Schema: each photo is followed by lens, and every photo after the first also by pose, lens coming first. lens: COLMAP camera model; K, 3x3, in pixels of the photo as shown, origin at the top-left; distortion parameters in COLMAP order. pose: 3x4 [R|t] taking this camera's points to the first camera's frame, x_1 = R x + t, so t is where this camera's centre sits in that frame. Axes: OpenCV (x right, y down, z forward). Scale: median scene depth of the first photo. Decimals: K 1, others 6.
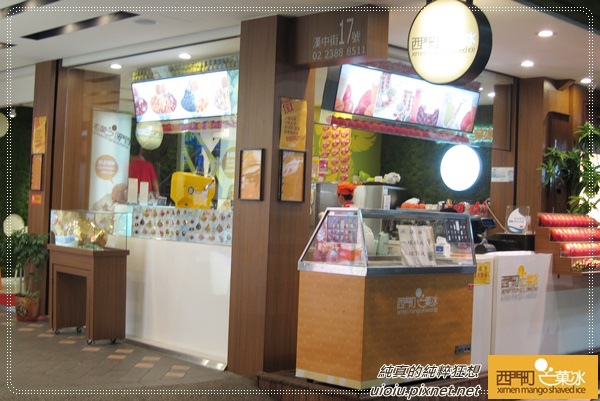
lens RADIAL K [[878.3, 0, 300.0], [0, 878.3, 200.5], [0, 0, 1]] dist [-0.185447, 0.069304]
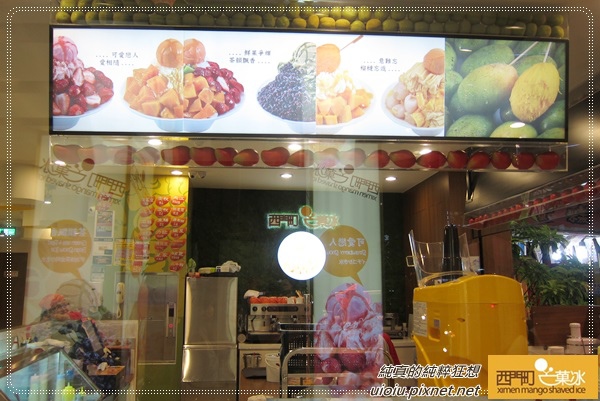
lens RADIAL K [[498.5, 0, 300.0], [0, 498.5, 200.5], [0, 0, 1]] dist [-0.063625, 0.010682]
pose [[0.659444, 0.085519, 0.746873, -0.273450], [0.018938, 0.991303, -0.130229, -0.032371], [-0.751515, 0.100023, 0.652089, 0.796726]]
